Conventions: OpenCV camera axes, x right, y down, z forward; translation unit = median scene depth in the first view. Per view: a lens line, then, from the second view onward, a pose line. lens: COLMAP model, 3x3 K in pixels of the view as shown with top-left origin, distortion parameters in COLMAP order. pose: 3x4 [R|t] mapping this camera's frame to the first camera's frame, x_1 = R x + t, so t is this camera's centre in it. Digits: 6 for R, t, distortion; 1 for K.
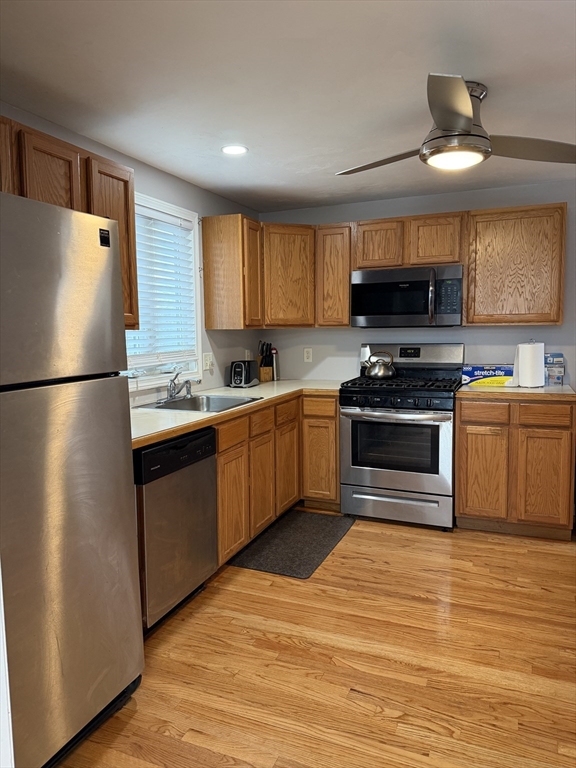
lens RADIAL K [[545.6, 0, 283.3], [0, 545.6, 384.3], [0, 0, 1]] dist [0.035066, -0.040471]
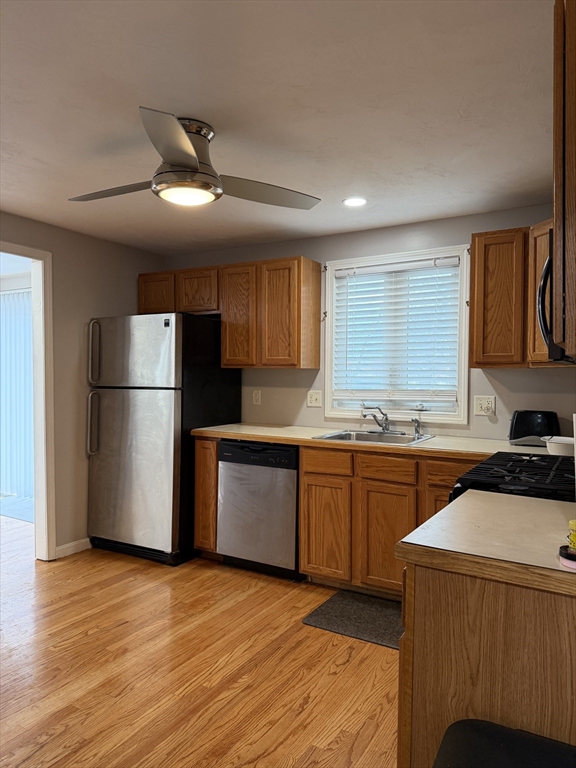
lens RADIAL K [[545.6, 0, 290.2], [0, 545.6, 380.8], [0, 0, 1]] dist [0.035066, -0.040471]
pose [[-0.134738, 0.022927, -0.990616, 1.059585], [-0.106872, 0.993564, 0.037531, -0.112685], [0.985101, 0.110926, -0.131420, 1.118814]]
